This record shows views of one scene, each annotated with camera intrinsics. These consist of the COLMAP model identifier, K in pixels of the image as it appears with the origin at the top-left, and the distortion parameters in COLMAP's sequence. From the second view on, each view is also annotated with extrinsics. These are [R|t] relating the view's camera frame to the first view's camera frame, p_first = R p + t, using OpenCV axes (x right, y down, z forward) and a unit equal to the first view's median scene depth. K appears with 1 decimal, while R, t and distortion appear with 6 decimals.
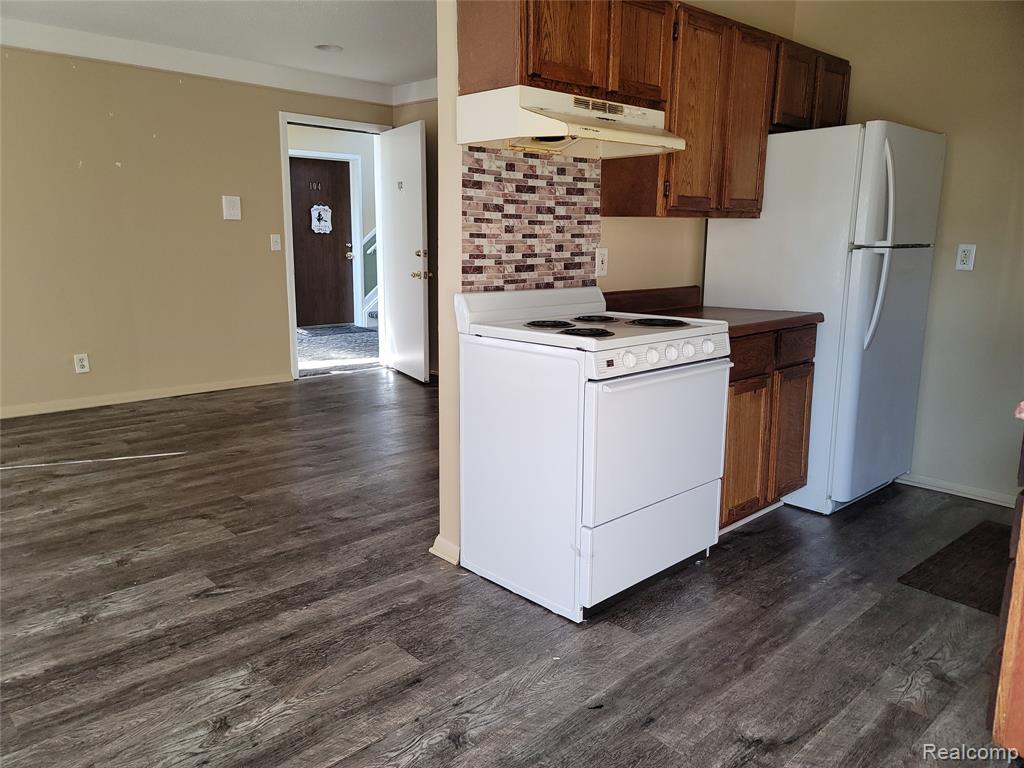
lens RADIAL K [[748.3, 0, 505.7], [0, 748.3, 381.4], [0, 0, 1]] dist [0.093095, -0.083205]
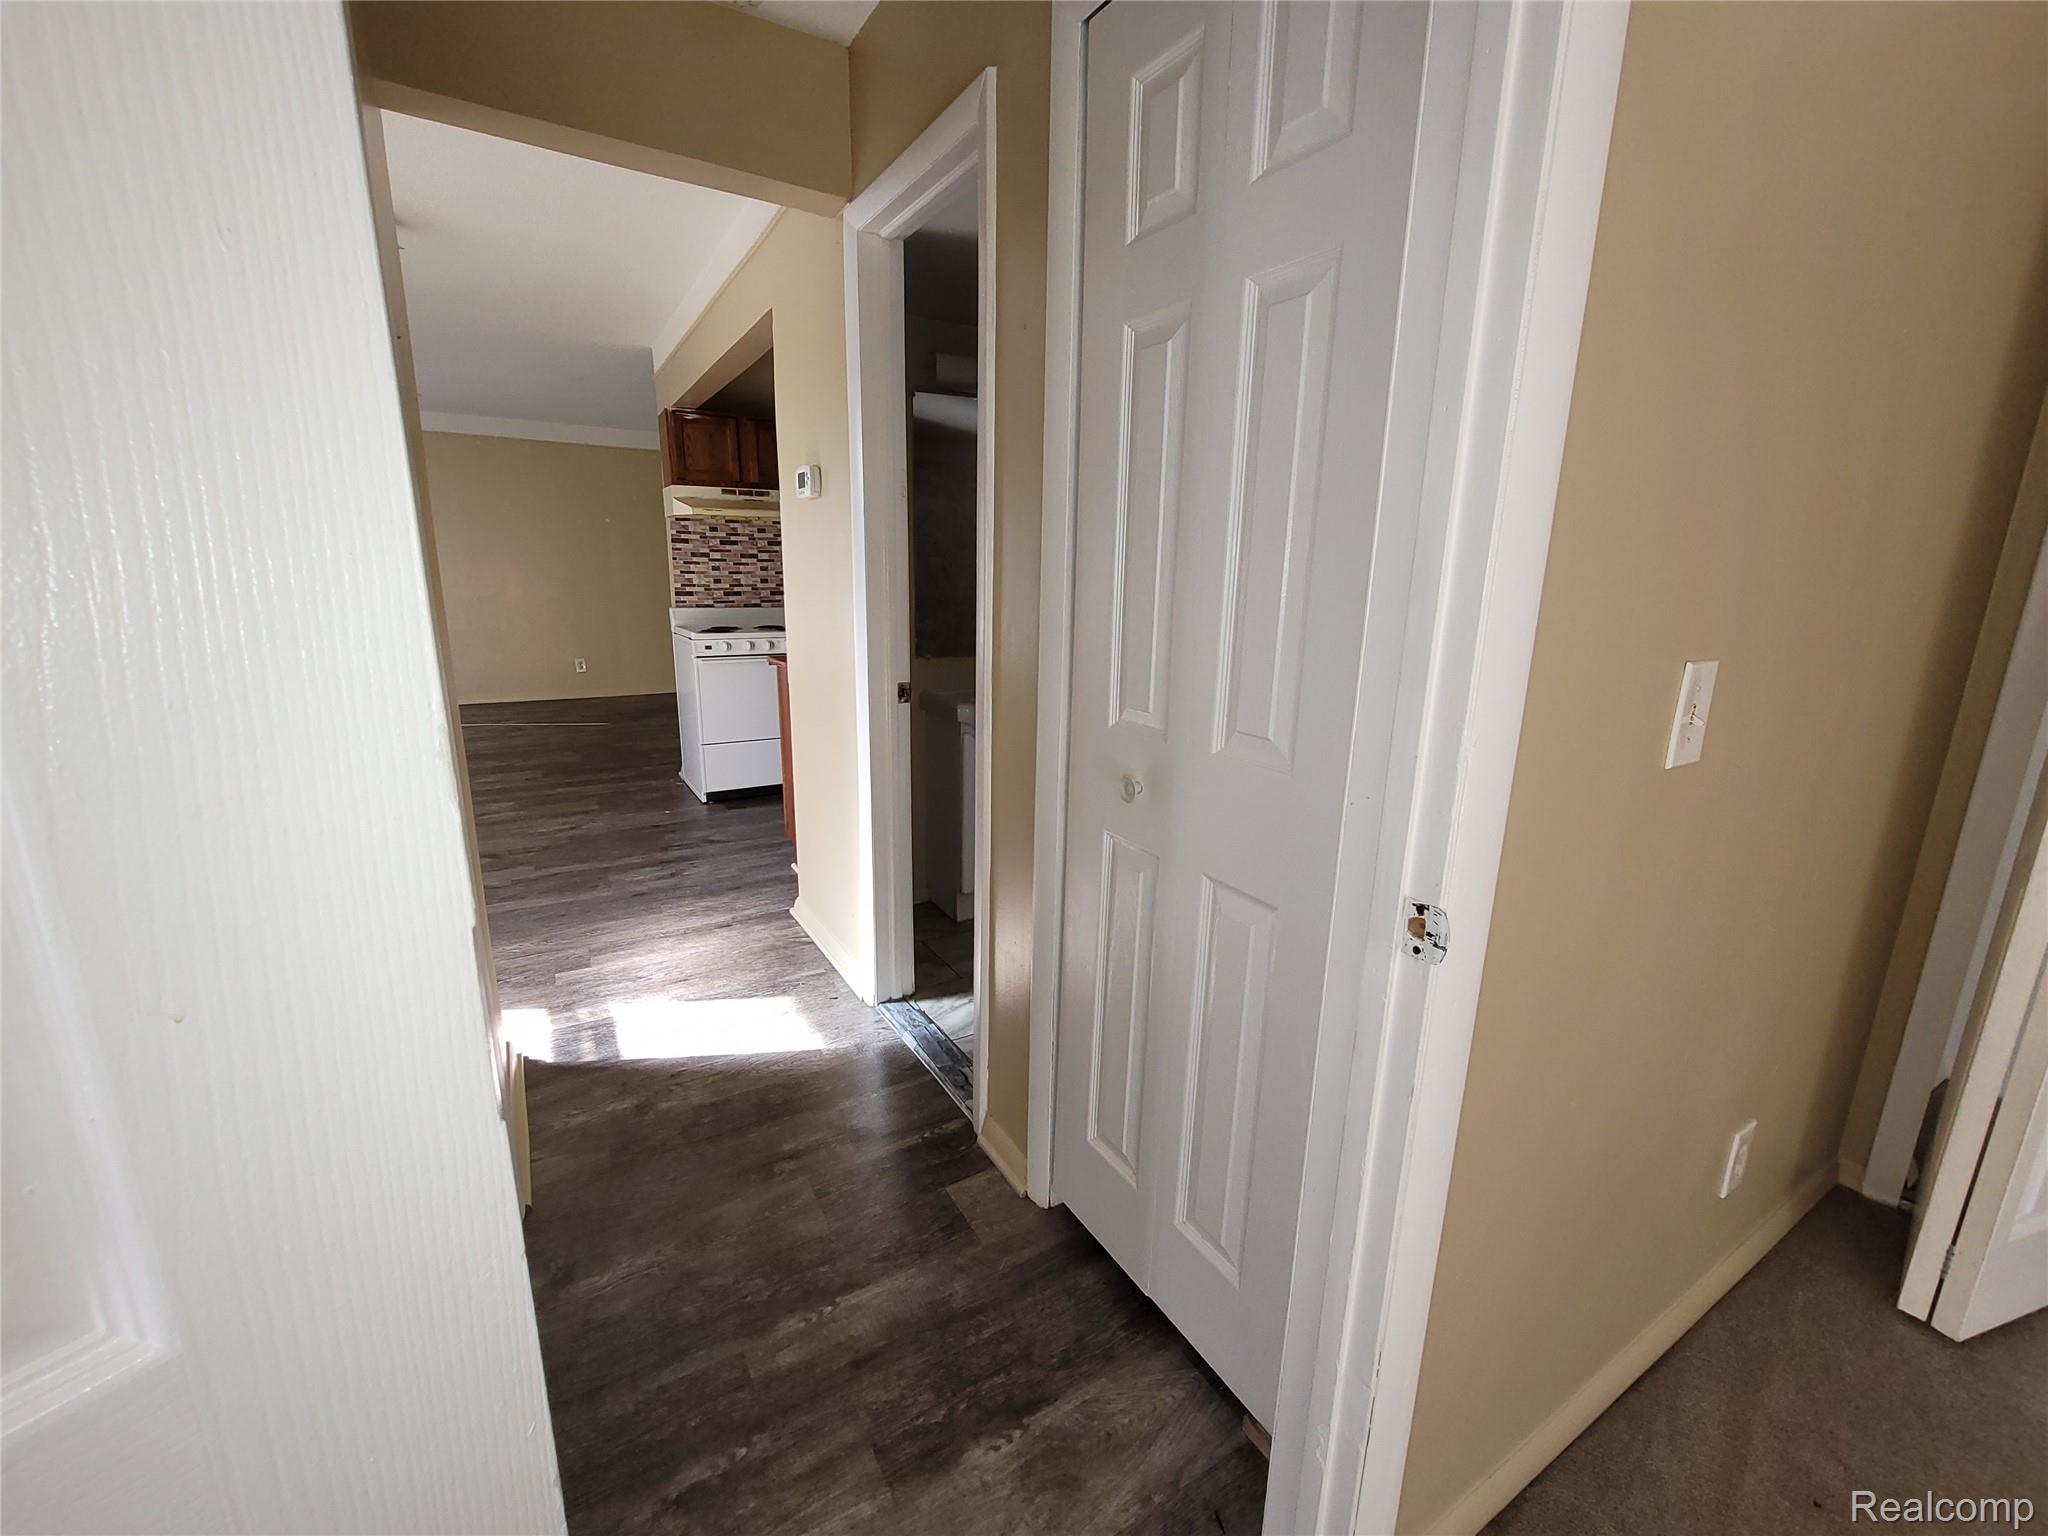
lens RADIAL K [[840.2, 0, 1018.0], [0, 840.2, 768.4], [0, 0, 1]] dist [-0.004154, 0.001038]
pose [[0.975340, 0.054950, -0.213758, 1.049162], [-0.046697, 0.997963, 0.043473, 0.112749], [0.215712, -0.032419, 0.975919, -0.609370]]
